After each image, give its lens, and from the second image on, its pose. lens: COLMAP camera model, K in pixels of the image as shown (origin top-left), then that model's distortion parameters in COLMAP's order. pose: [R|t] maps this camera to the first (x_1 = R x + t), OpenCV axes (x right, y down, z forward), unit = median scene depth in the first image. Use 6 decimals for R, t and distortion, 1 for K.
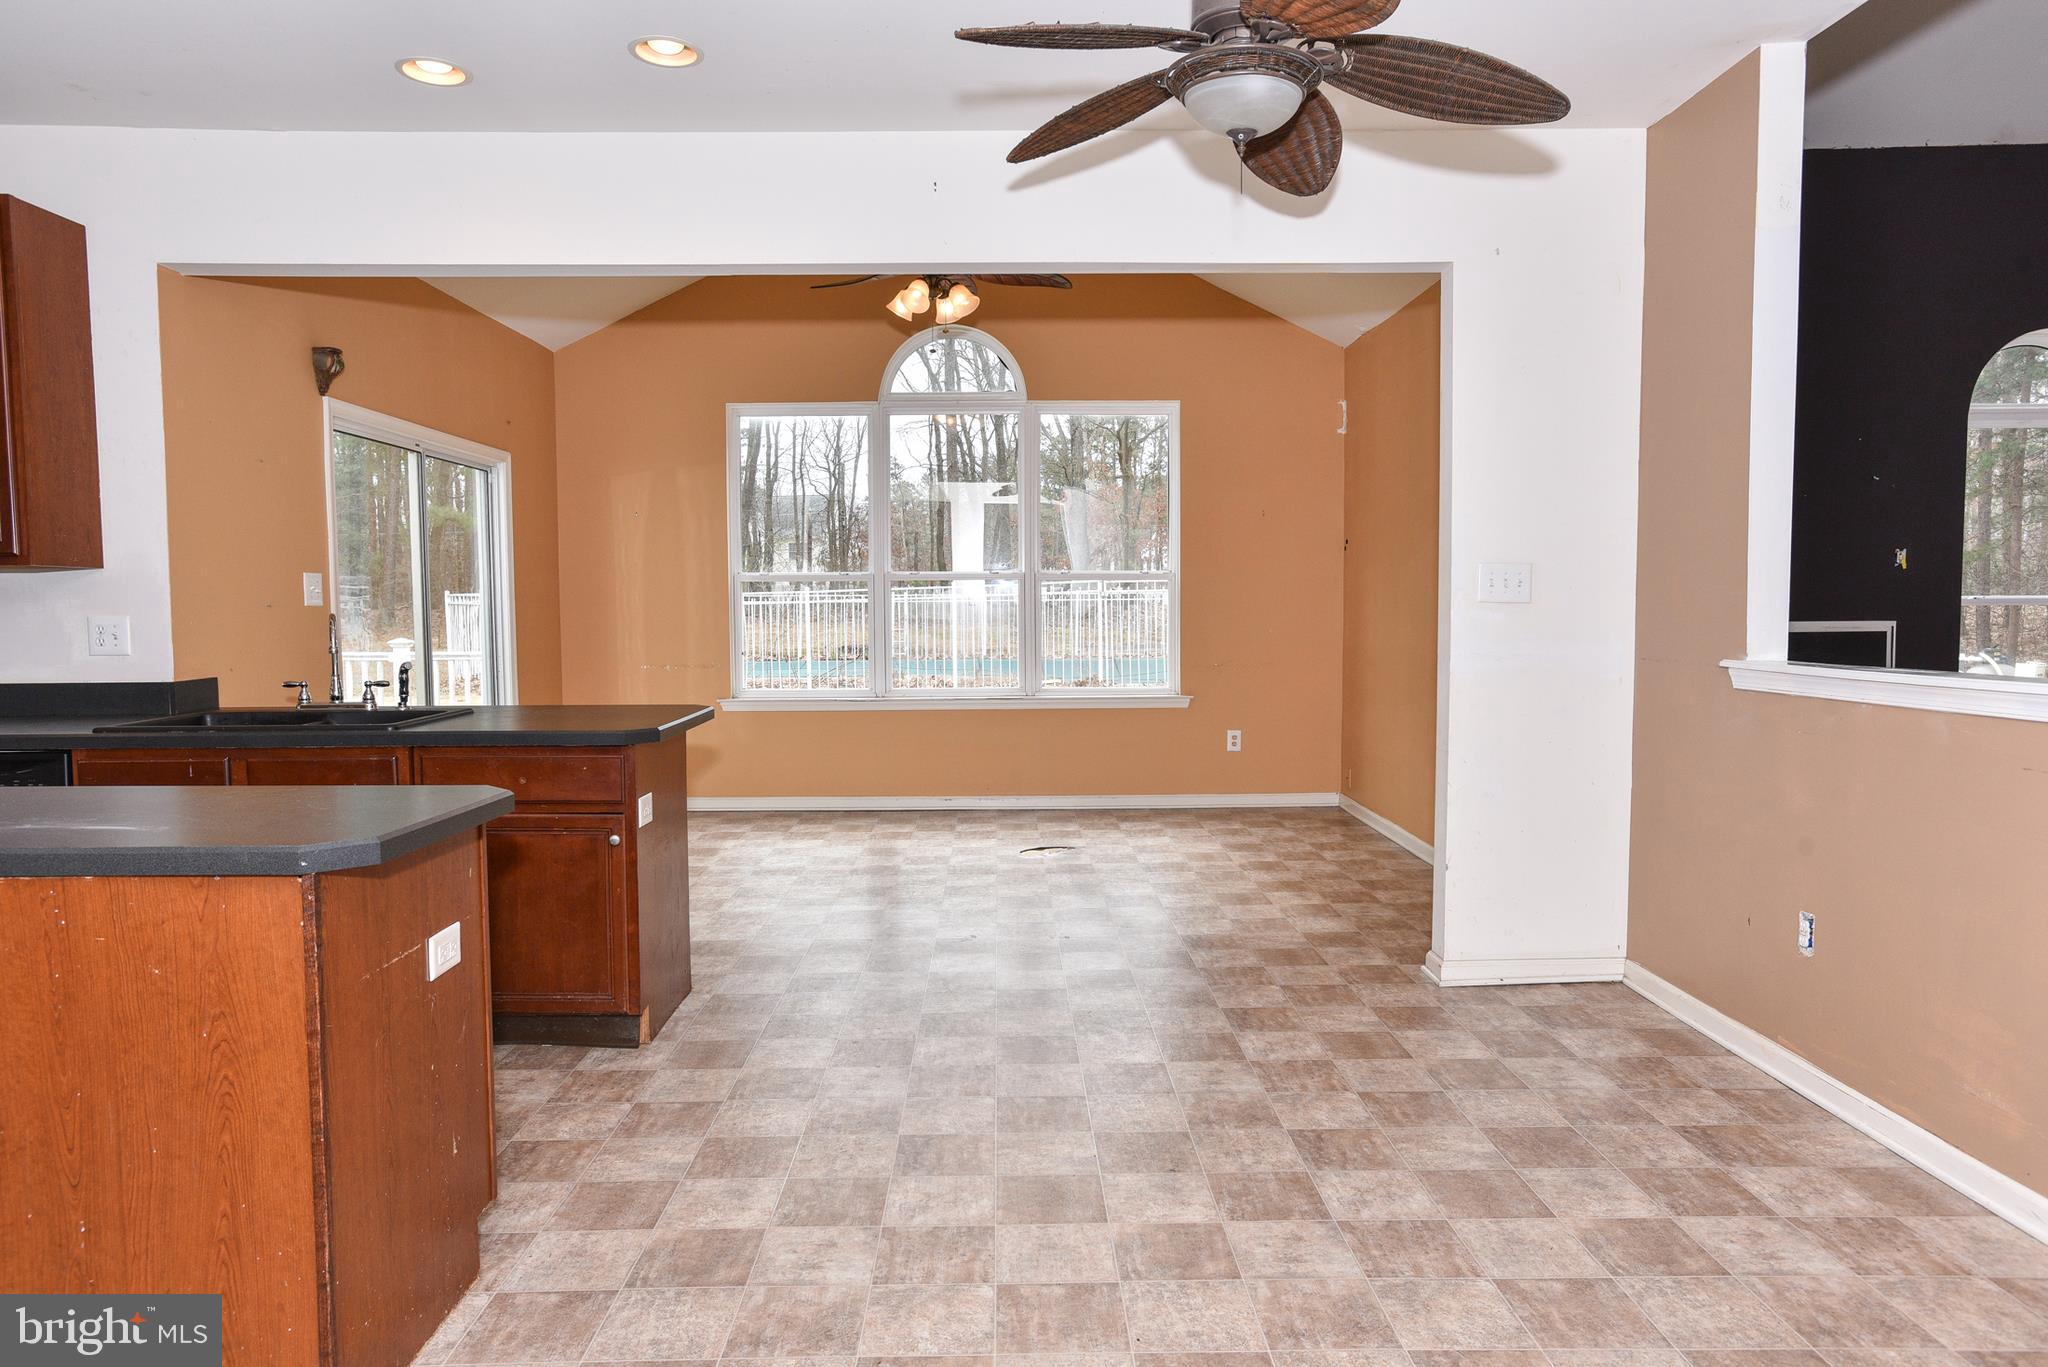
lens RADIAL K [[1296.2, 0, 1019.3], [0, 1296.2, 680.6], [0, 0, 1]] dist [-0.048739, 0.055118]
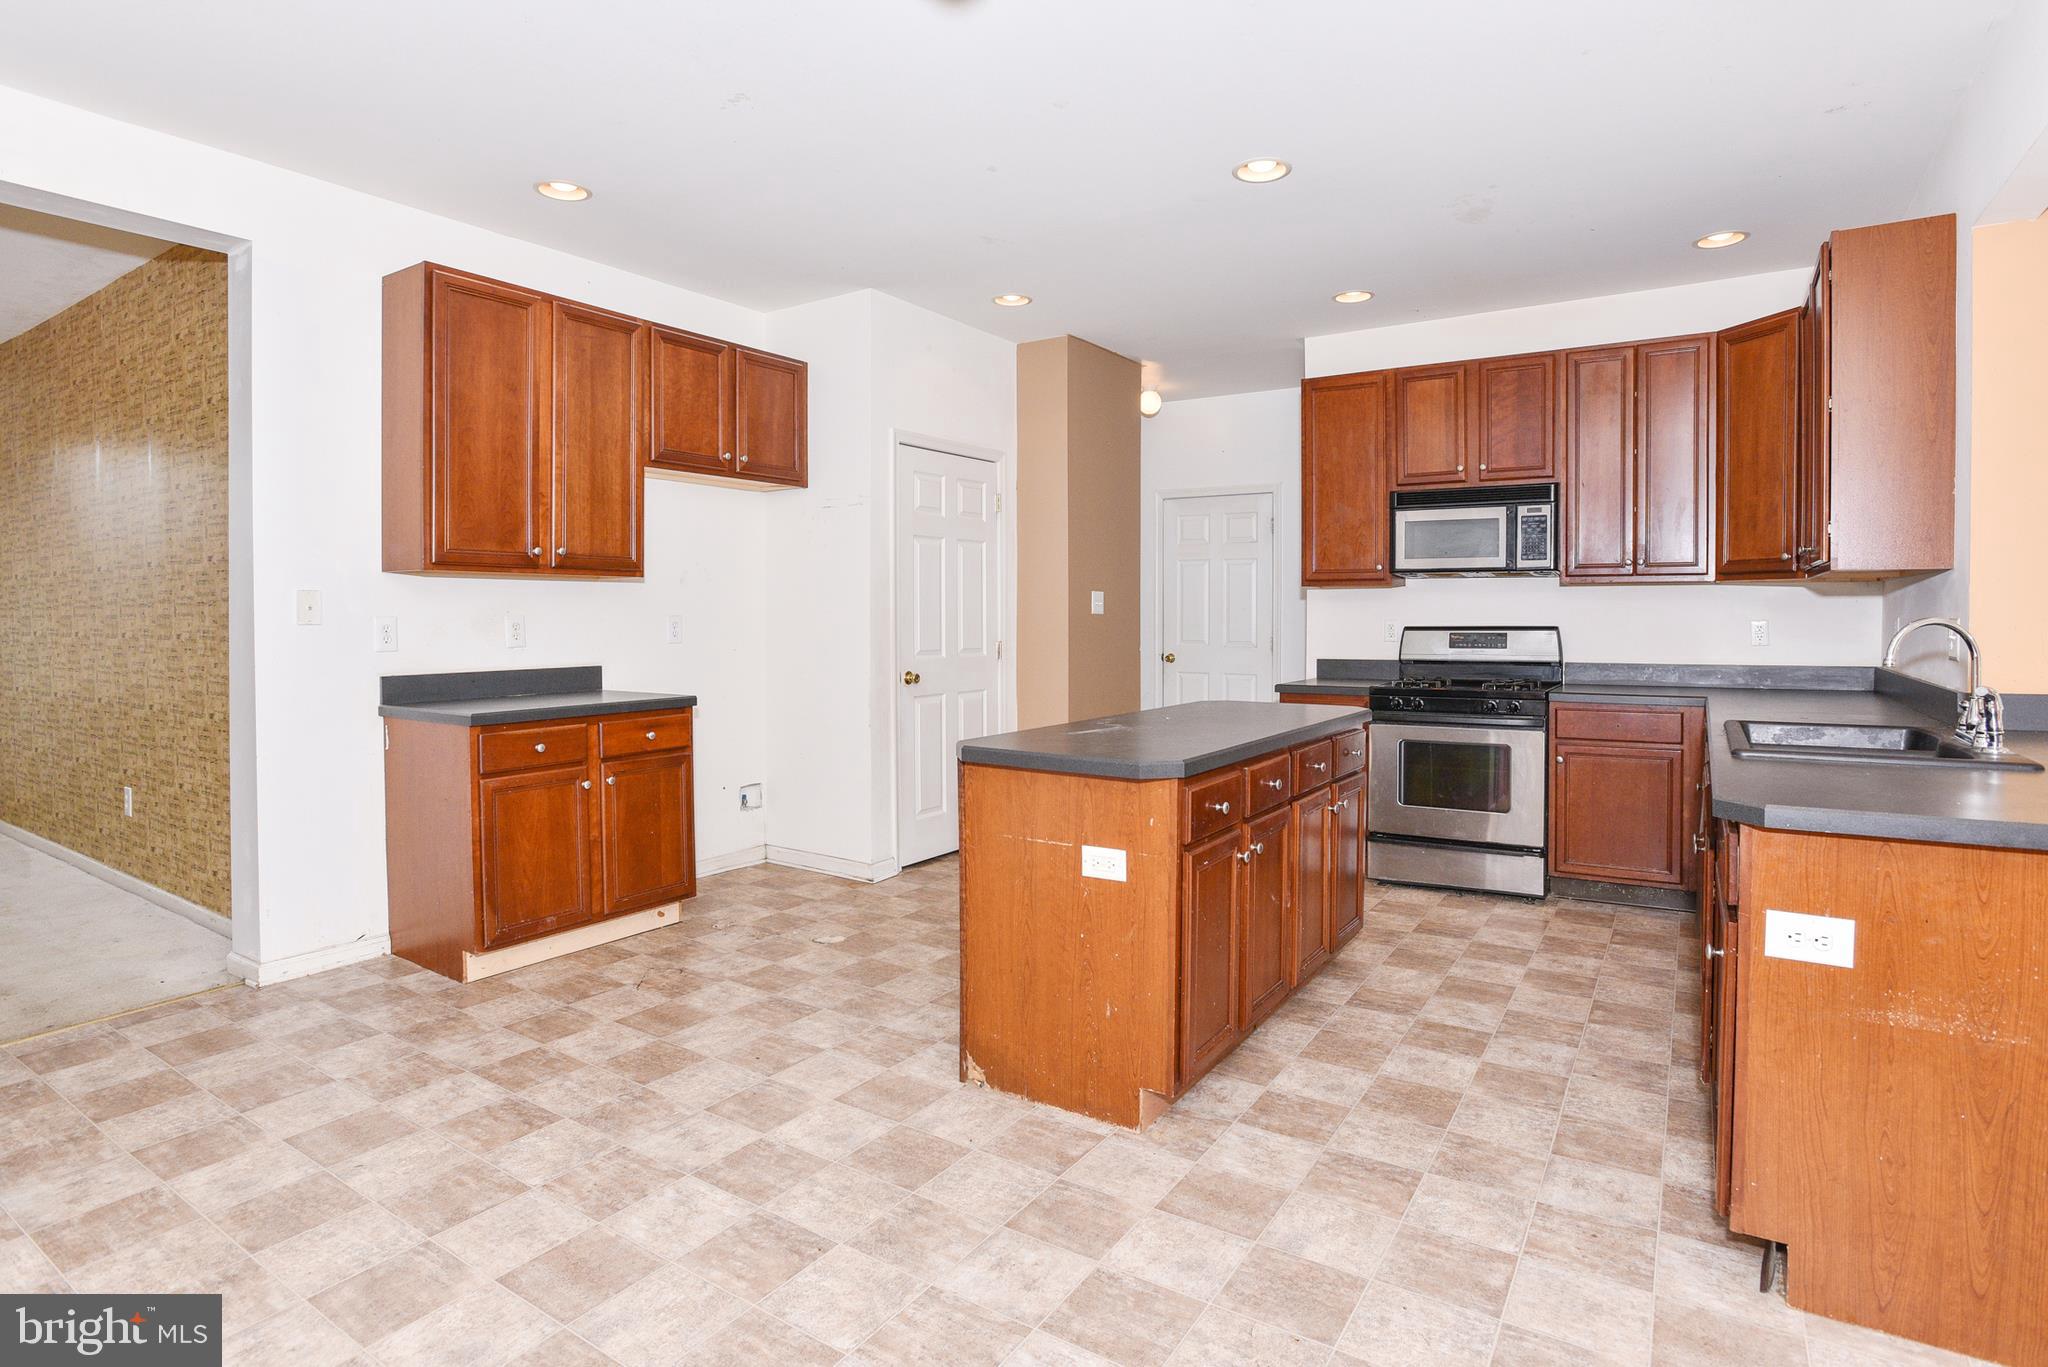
lens RADIAL K [[1058.3, 0, 1016.9], [0, 1058.3, 630.3], [0, 0, 1]] dist [-0.077818, 0.032569]
pose [[-0.561889, 0.019132, -0.826991, 0.346619], [-0.043773, 0.997644, 0.052821, -0.060576], [0.826054, 0.065879, -0.559728, 1.006383]]
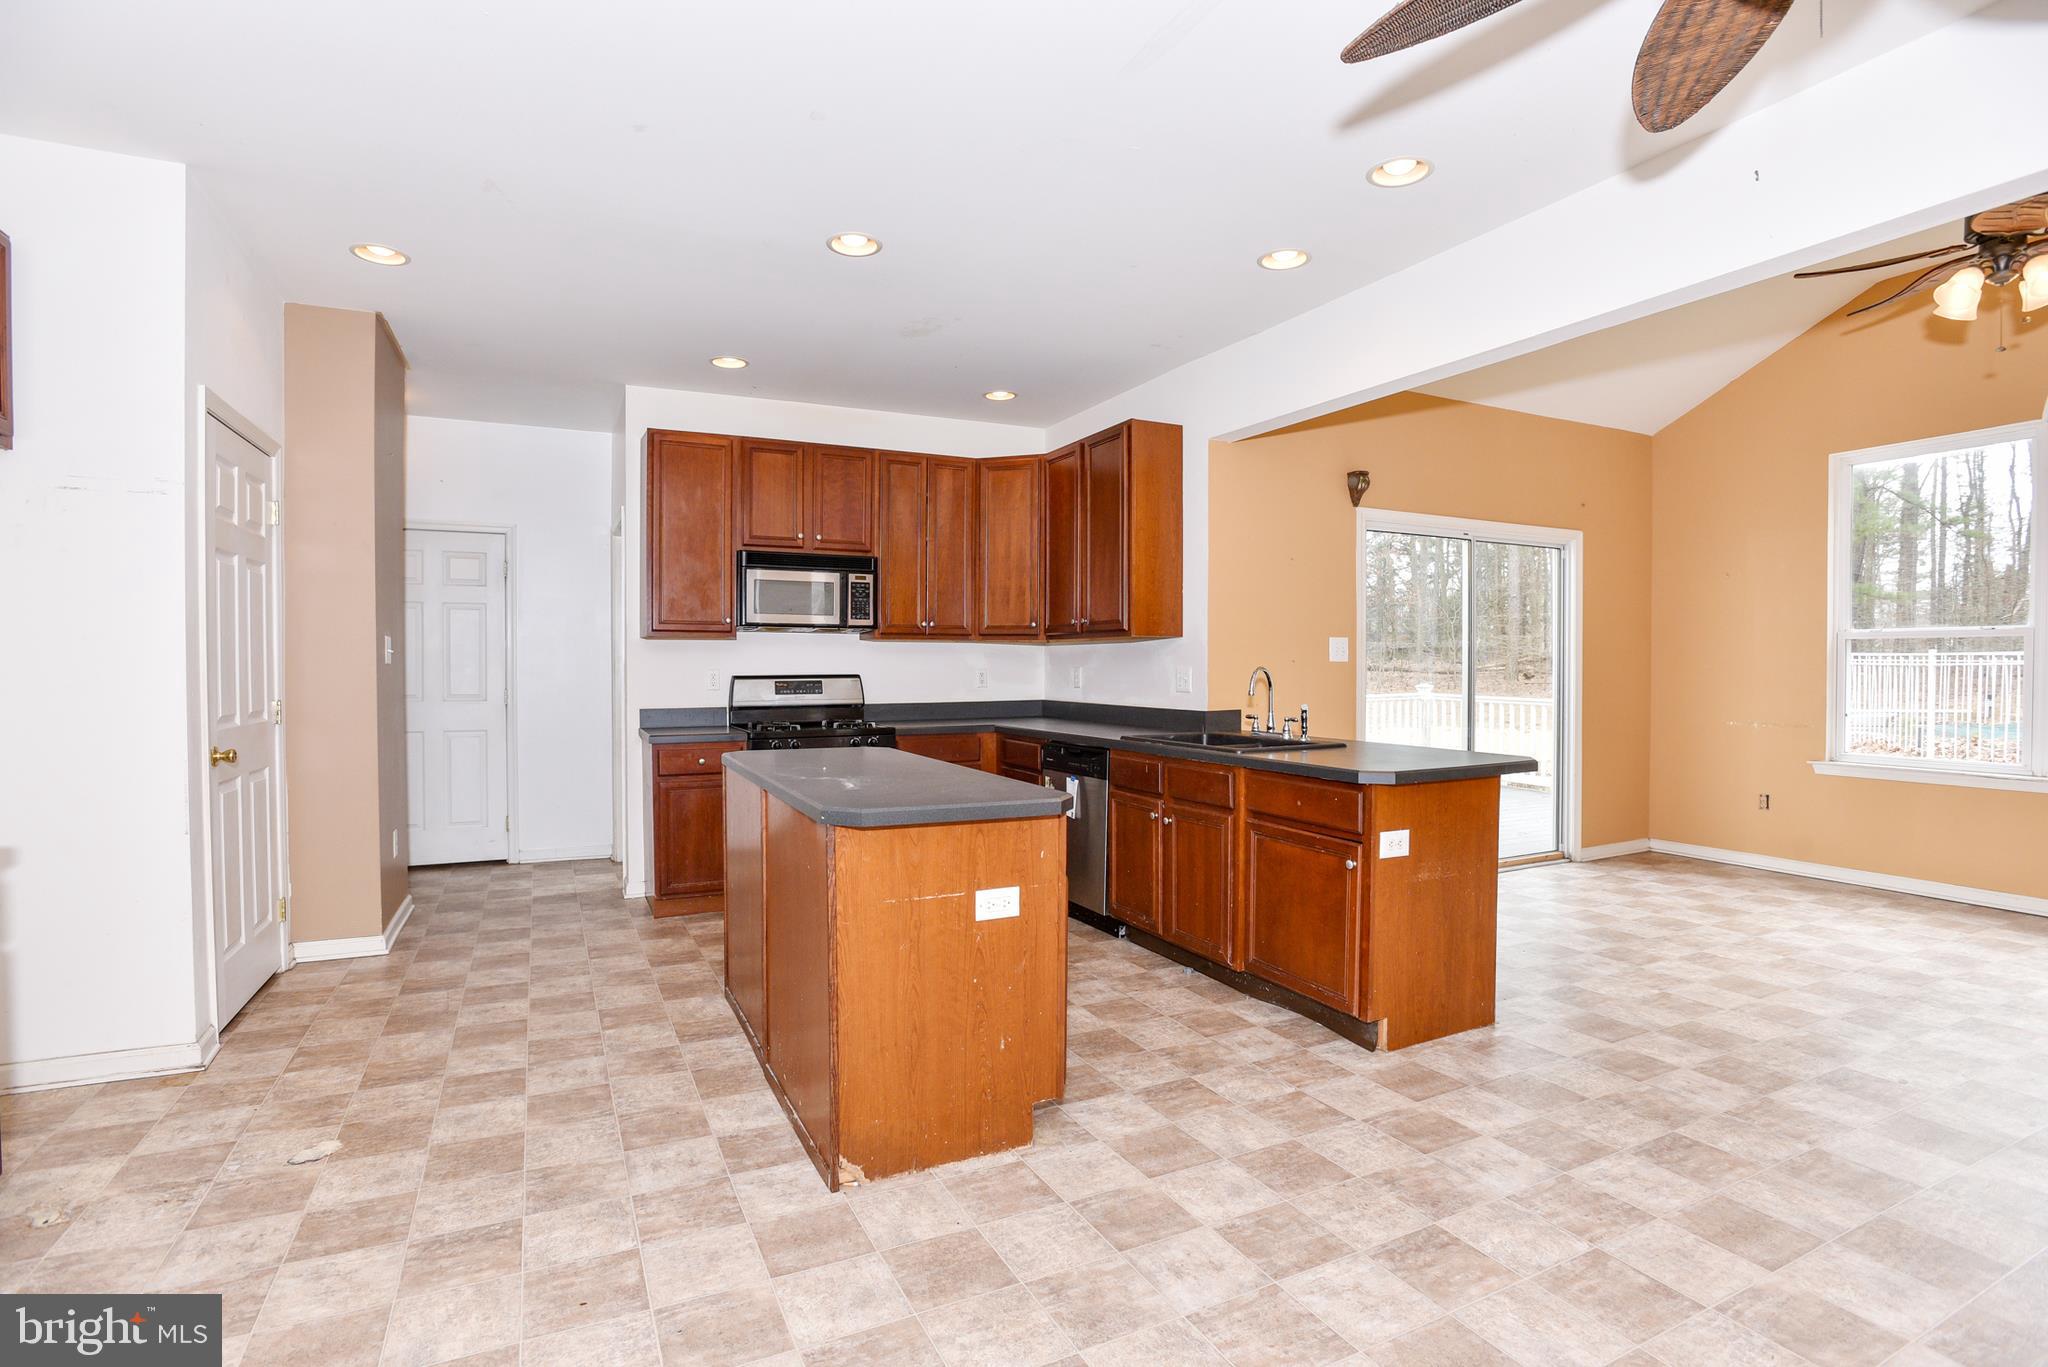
lens RADIAL K [[987.7, 0, 1015.8], [0, 987.7, 682.1], [0, 0, 1]] dist [-0.071398, 0.027973]
pose [[0.425483, 0.022151, -0.904695, 0.353674], [-0.056371, 0.998408, -0.002066, -0.021422], [0.903209, 0.051877, 0.426055, 0.355214]]
